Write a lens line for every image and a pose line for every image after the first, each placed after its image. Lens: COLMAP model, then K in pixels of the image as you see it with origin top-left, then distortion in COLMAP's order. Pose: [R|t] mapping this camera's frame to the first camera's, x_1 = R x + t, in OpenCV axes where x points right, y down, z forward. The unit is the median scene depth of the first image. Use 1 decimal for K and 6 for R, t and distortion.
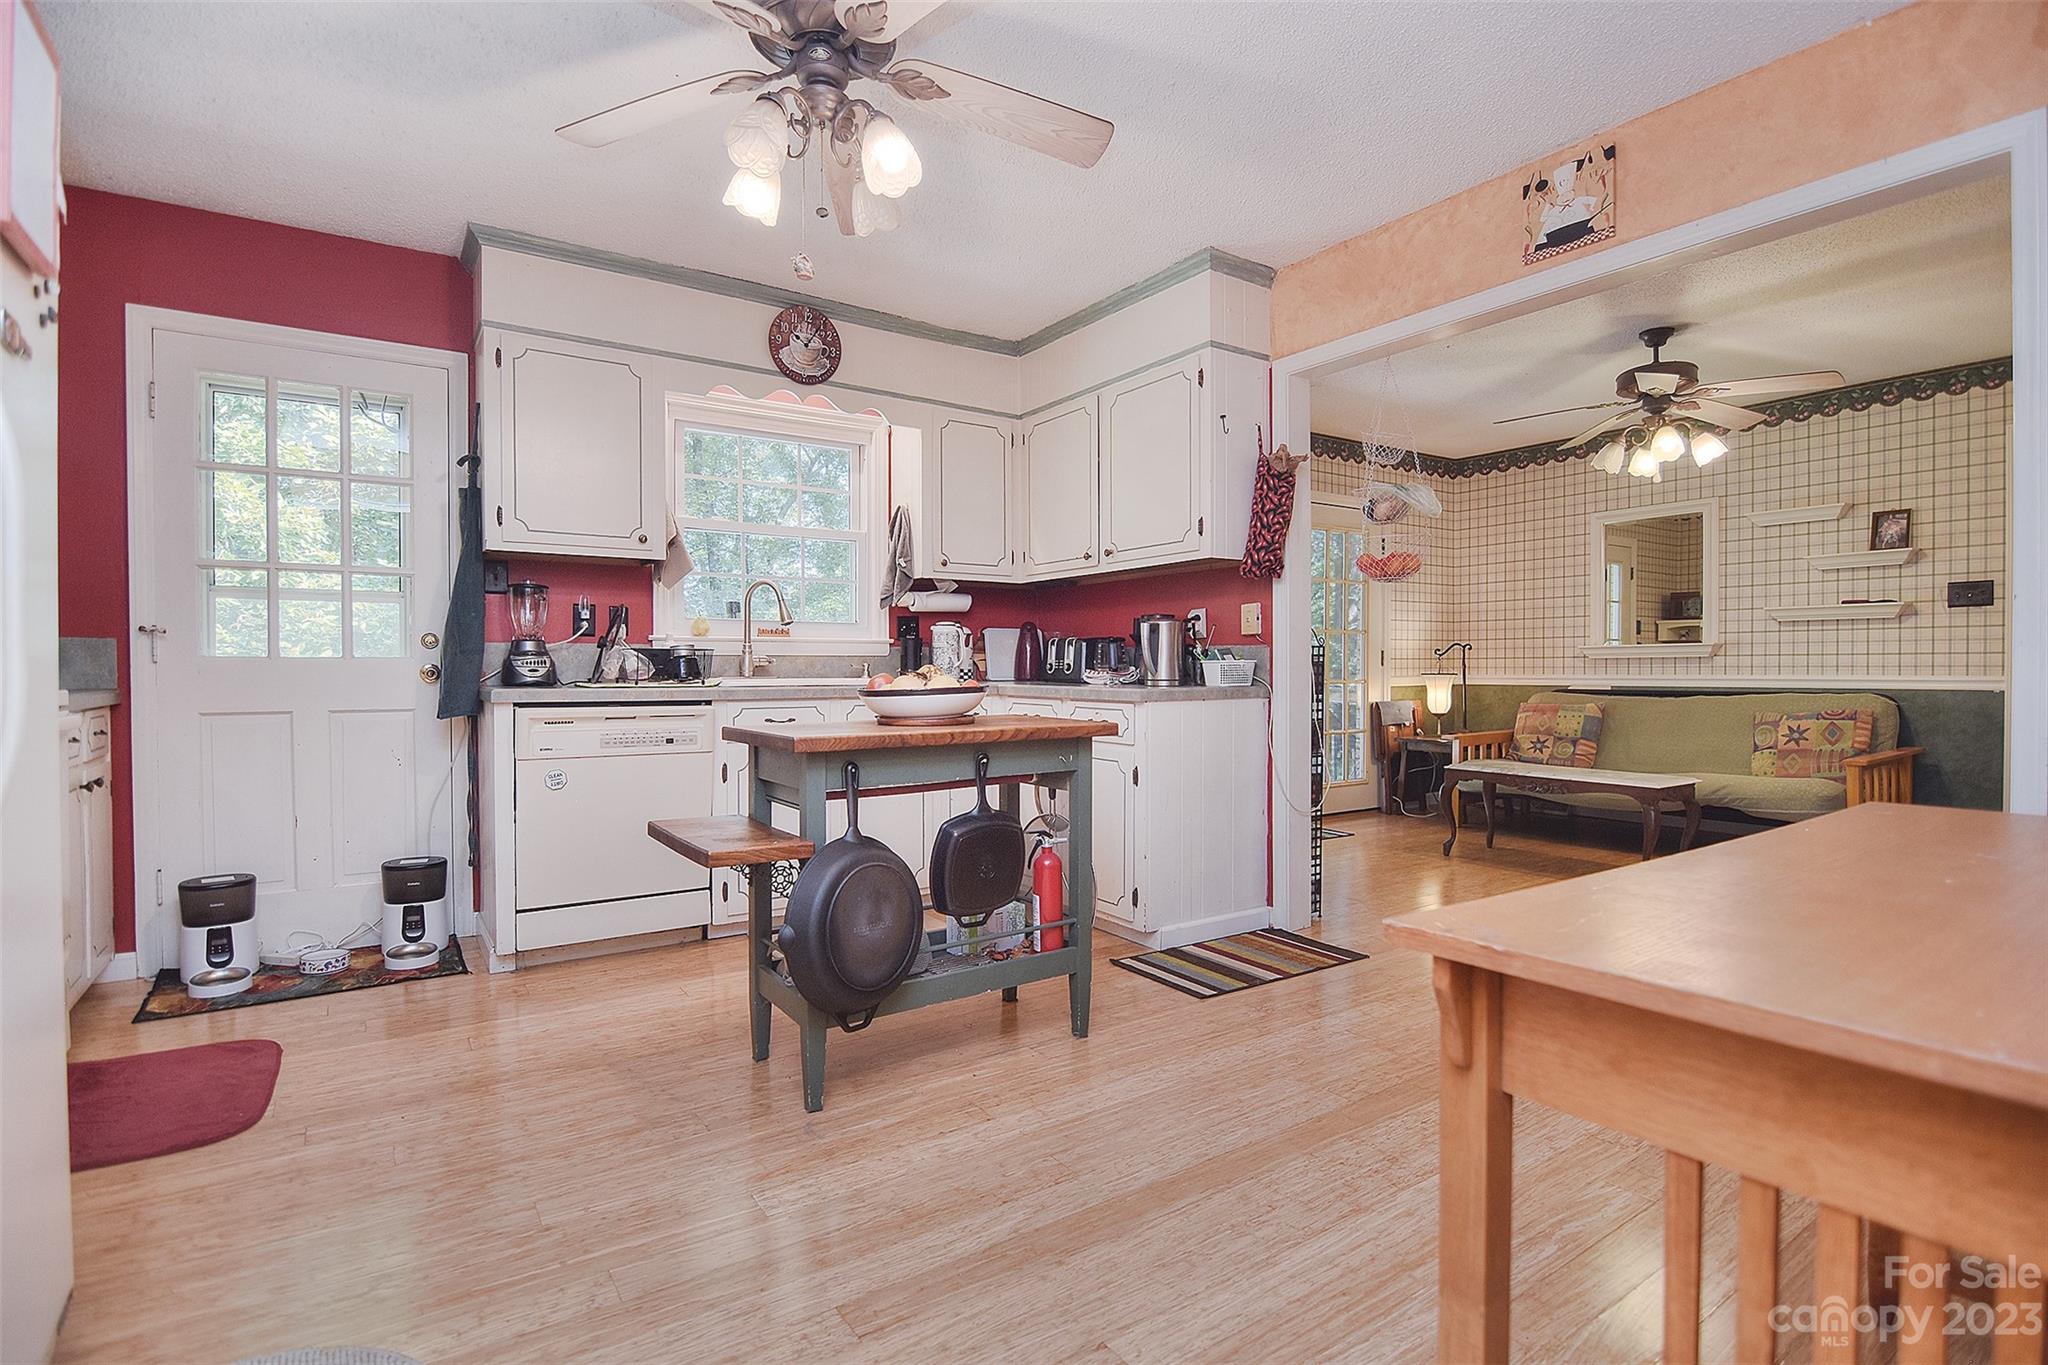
lens RADIAL K [[988.9, 0, 1030.3], [0, 988.9, 689.8], [0, 0, 1]] dist [-0.008123, -0.008622]
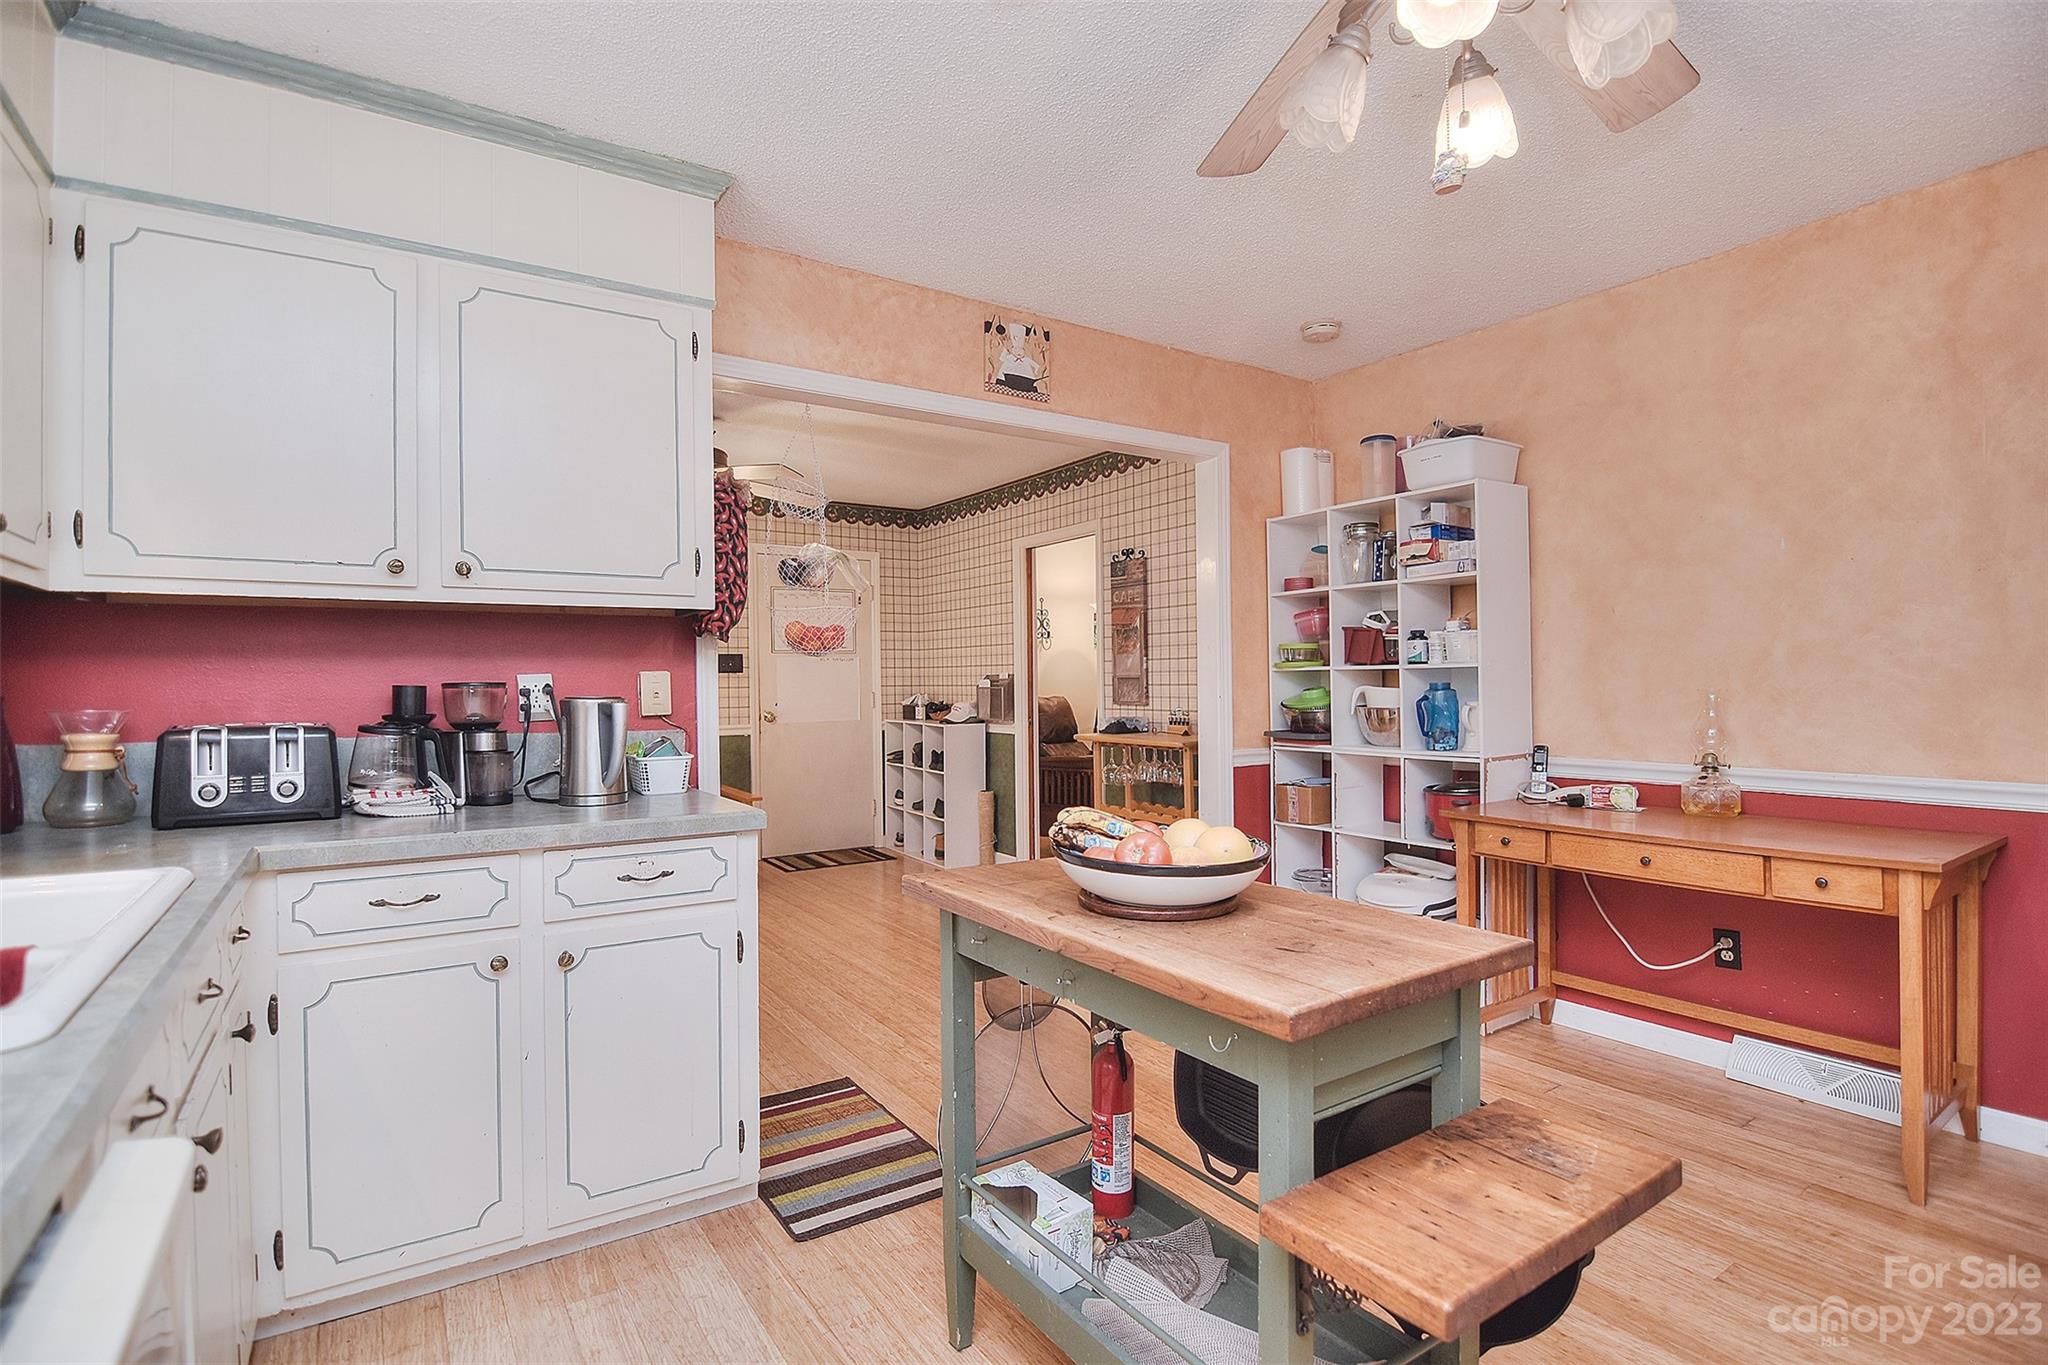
lens RADIAL K [[988.9, 0, 1026.1], [0, 988.9, 682.9], [0, 0, 1]] dist [-0.008123, -0.008622]
pose [[0.003835, 0.001853, 0.999991, -0.447784], [0.032440, 0.999472, -0.001977, -0.064217], [-0.999466, 0.032447, 0.003773, 0.678851]]
